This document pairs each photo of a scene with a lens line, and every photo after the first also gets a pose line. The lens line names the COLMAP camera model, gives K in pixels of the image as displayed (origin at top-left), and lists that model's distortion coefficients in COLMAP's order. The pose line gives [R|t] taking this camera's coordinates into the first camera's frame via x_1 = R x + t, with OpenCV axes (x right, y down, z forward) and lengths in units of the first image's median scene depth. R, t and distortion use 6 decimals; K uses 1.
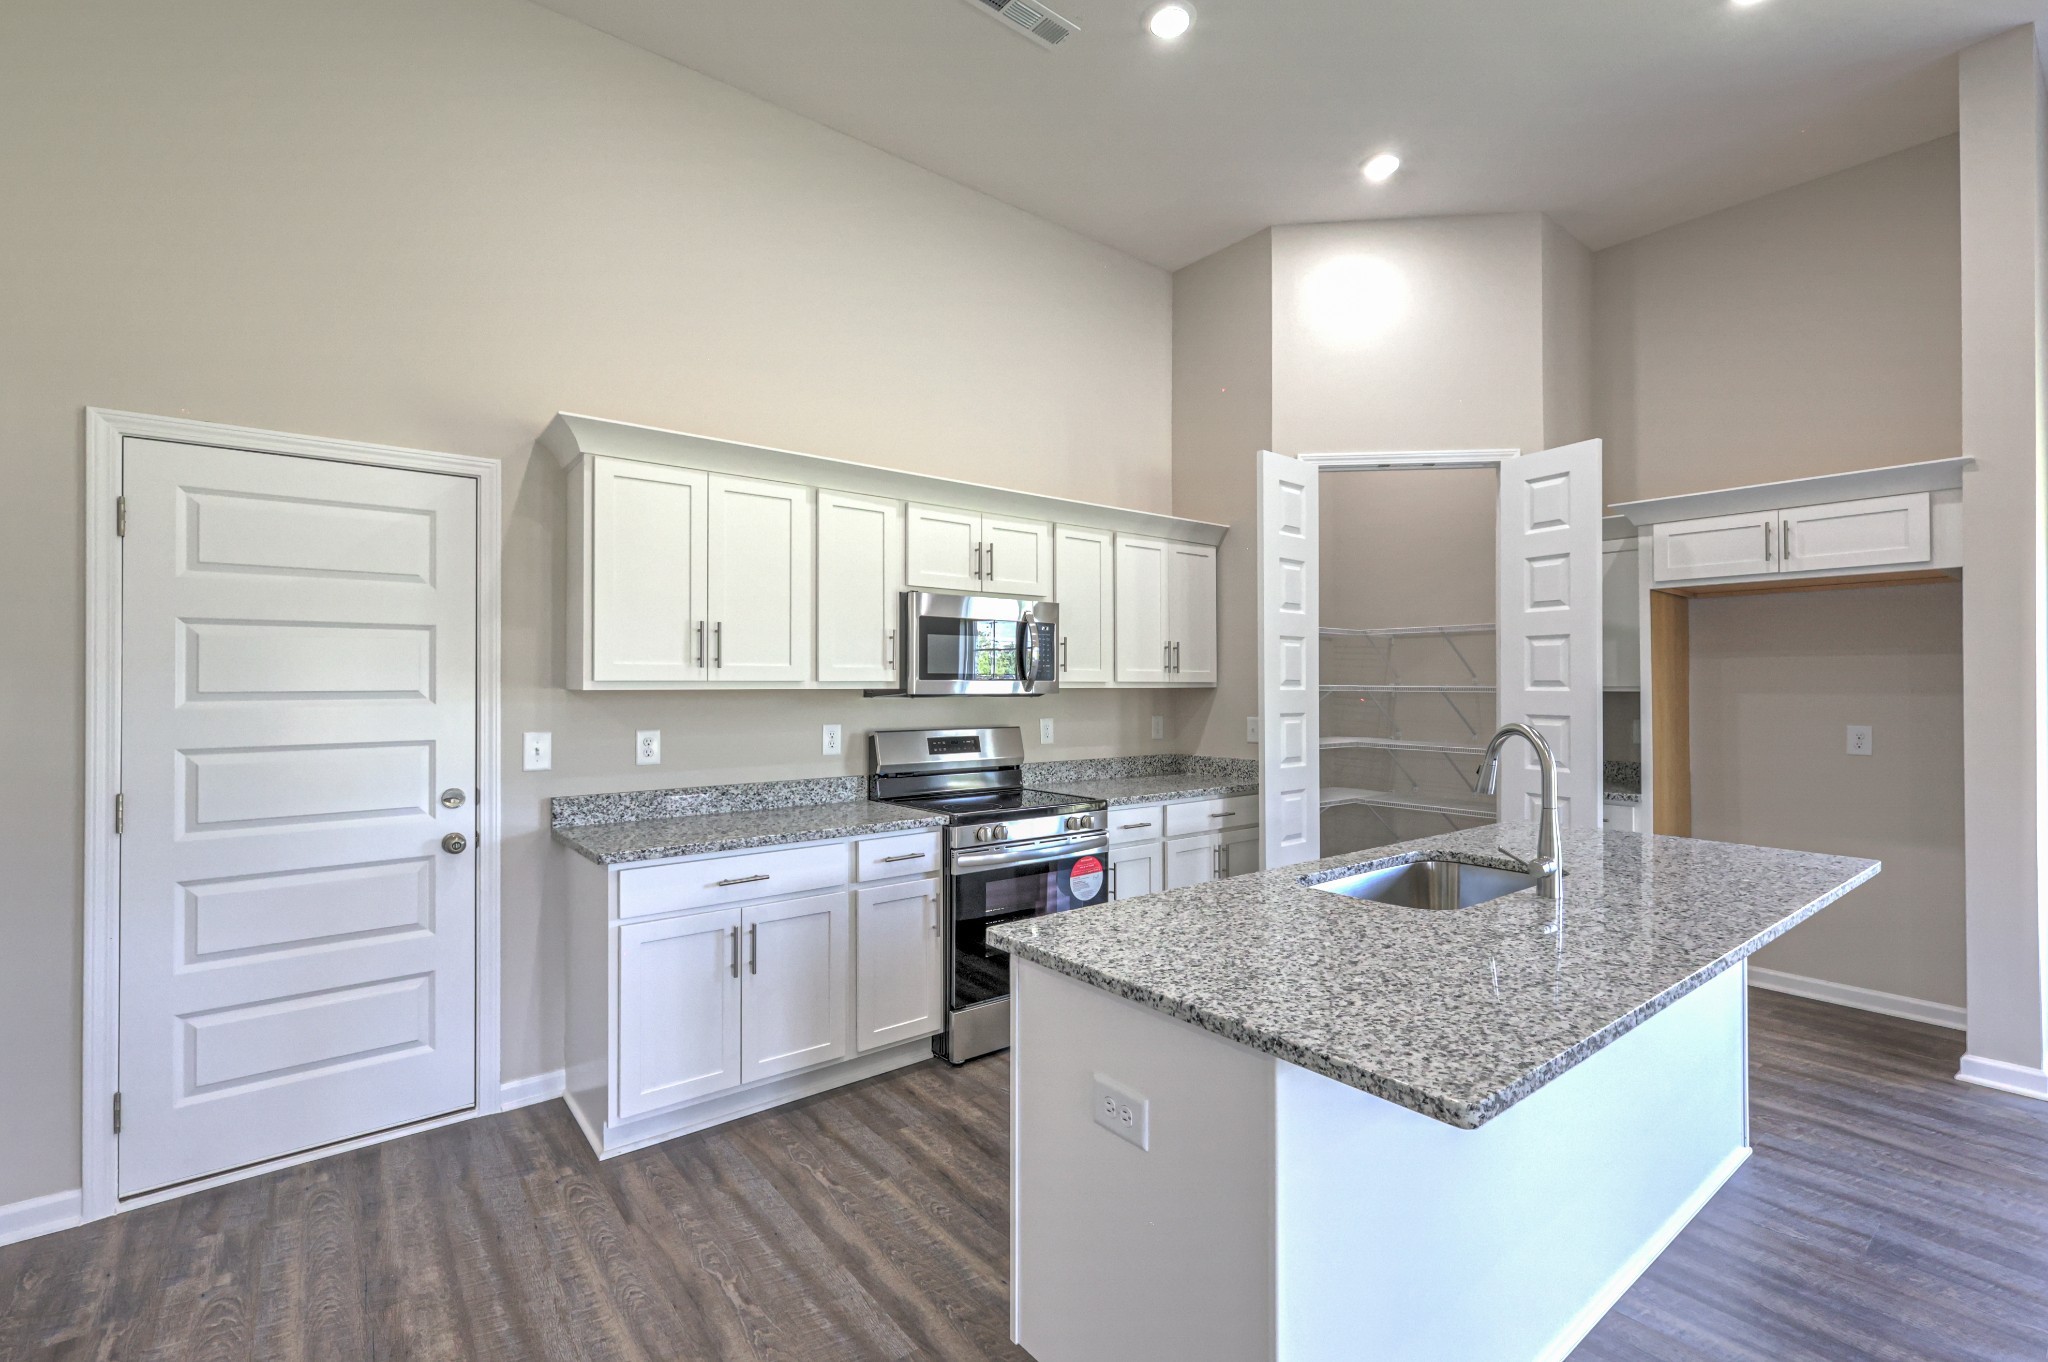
lens RADIAL K [[900.9, 0, 1023.2], [0, 900.9, 676.6], [0, 0, 1]] dist [0.005253, -0.002236]
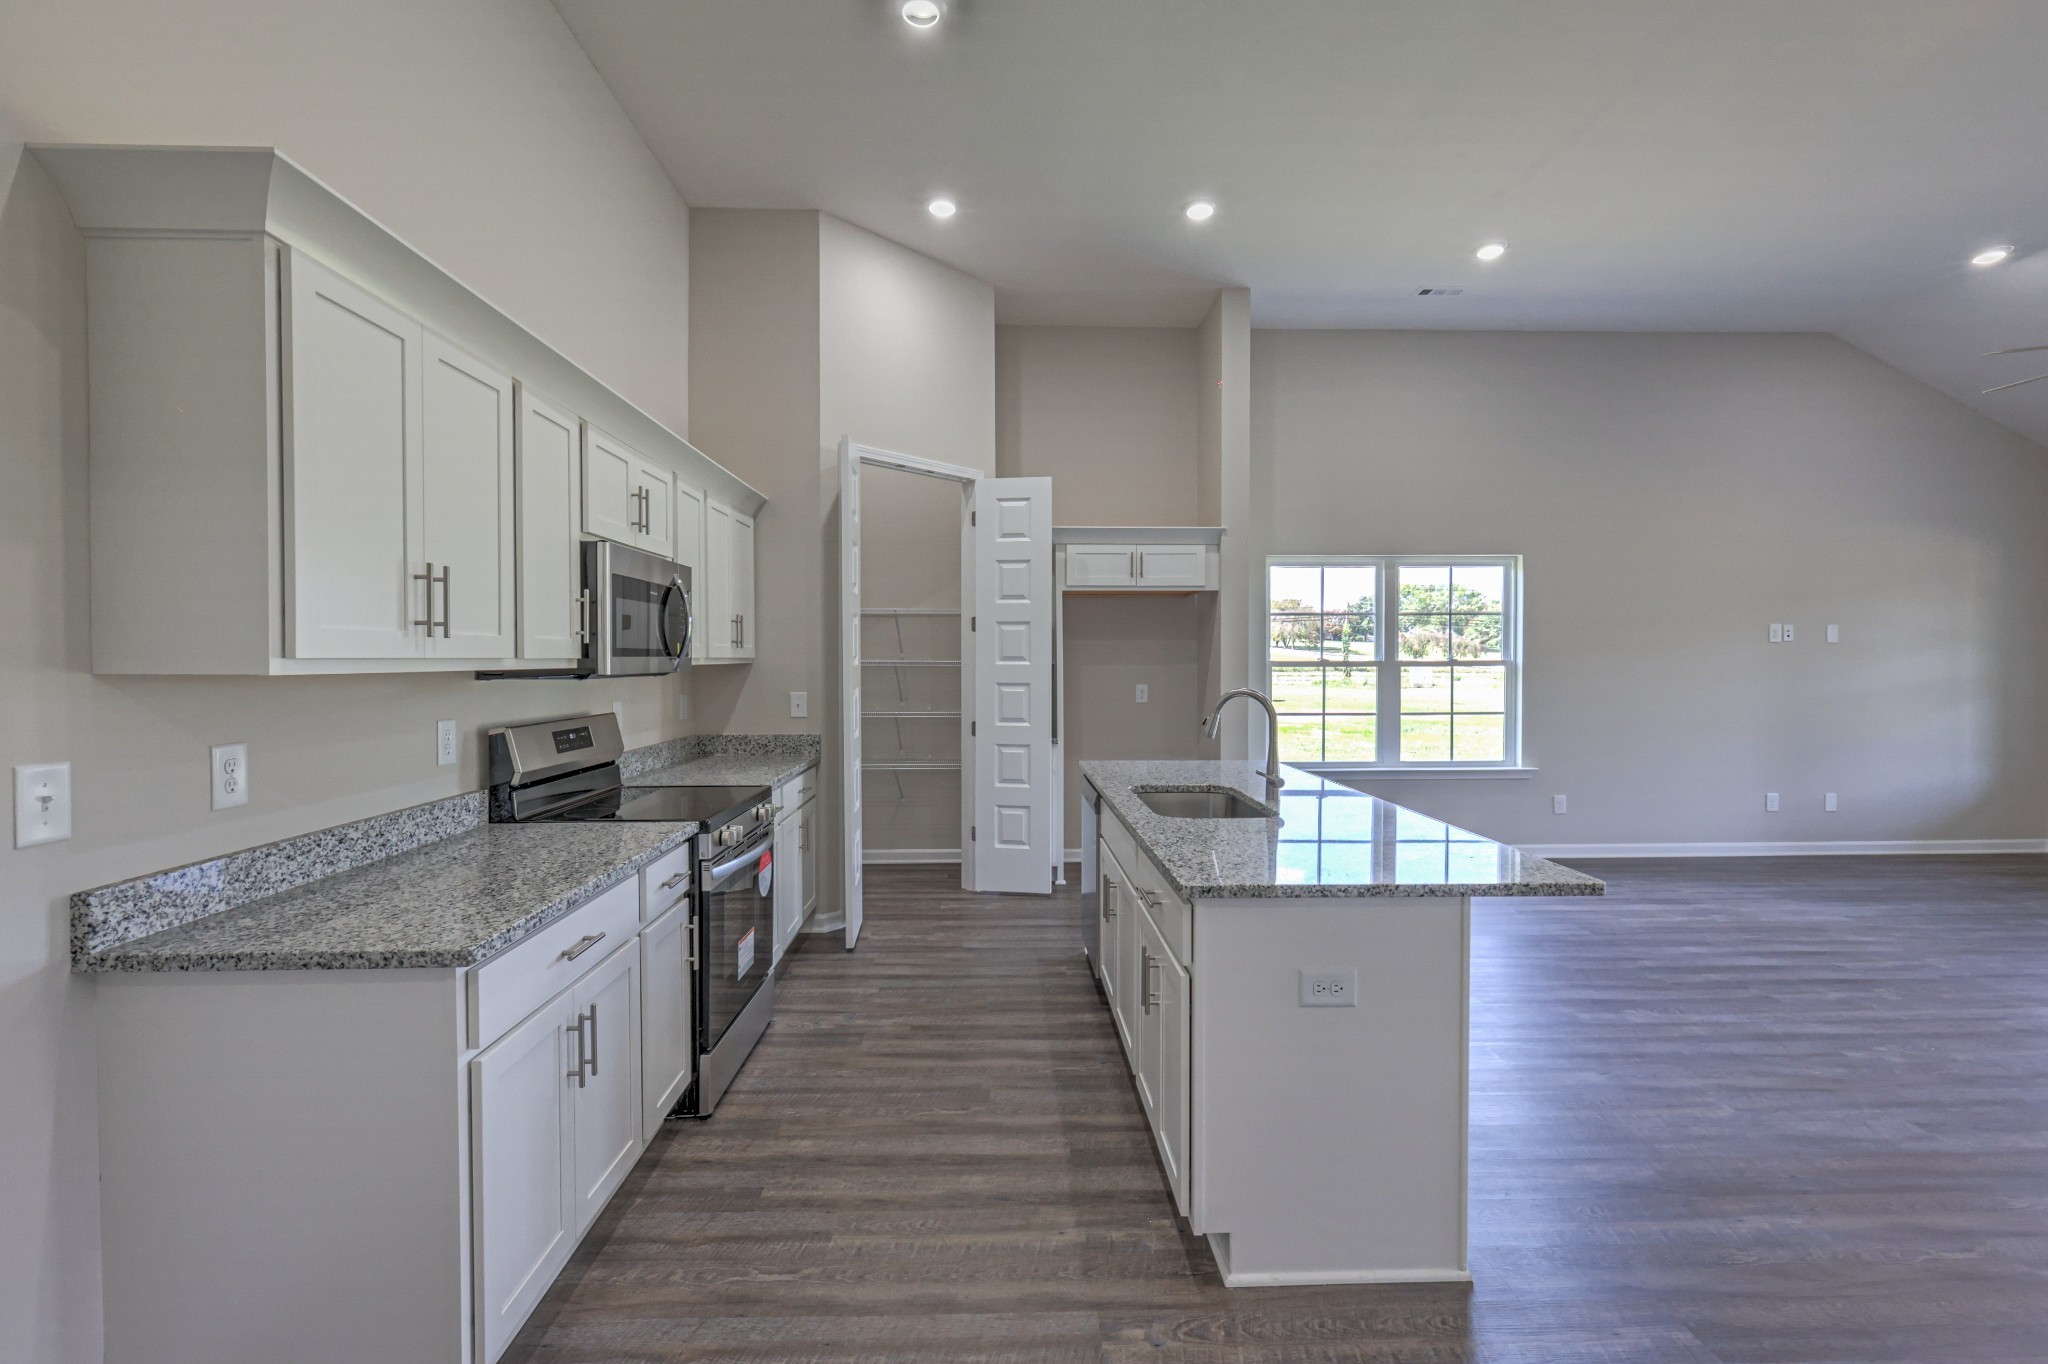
lens RADIAL K [[900.9, 0, 1017.3], [0, 900.9, 670.8], [0, 0, 1]] dist [0.005253, -0.002236]
pose [[0.596525, -0.012501, 0.802497, -0.602491], [-0.005085, 0.999800, 0.019354, 0.000267], [-0.802578, -0.015626, 0.596342, 0.292415]]
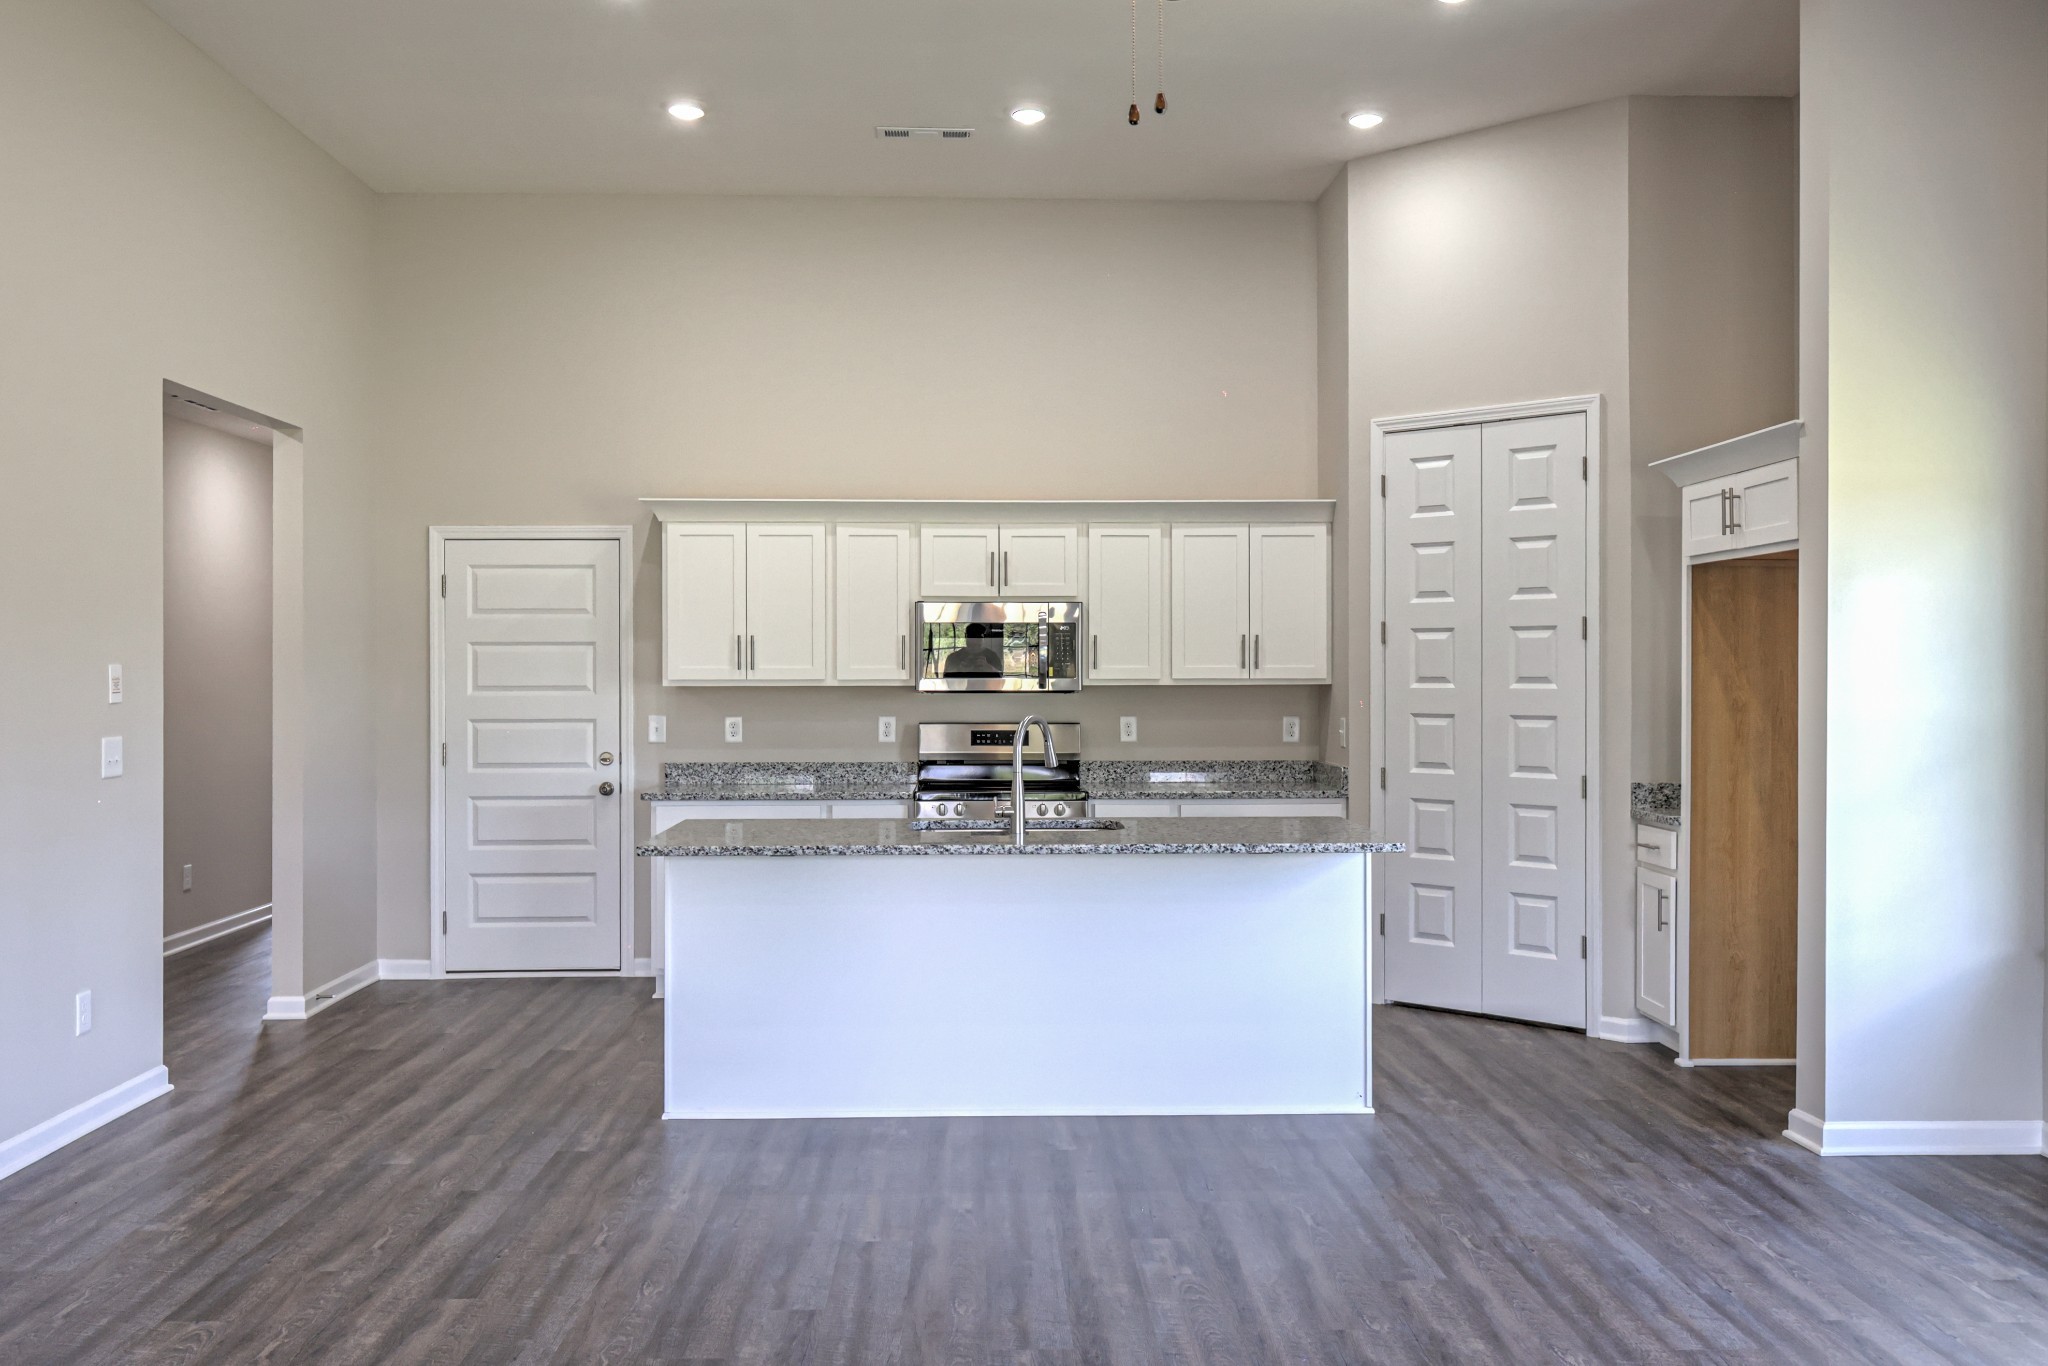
lens RADIAL K [[1721.2, 0, 1018.8], [0, 1721.2, 679.5], [0, 0, 1]] dist [0.004703, 0.001726]
pose [[0.802892, 0.000511, -0.596124, 1.481621], [0.005604, 0.999949, 0.008405, -0.013685], [0.596098, -0.010089, 0.802849, -0.800189]]
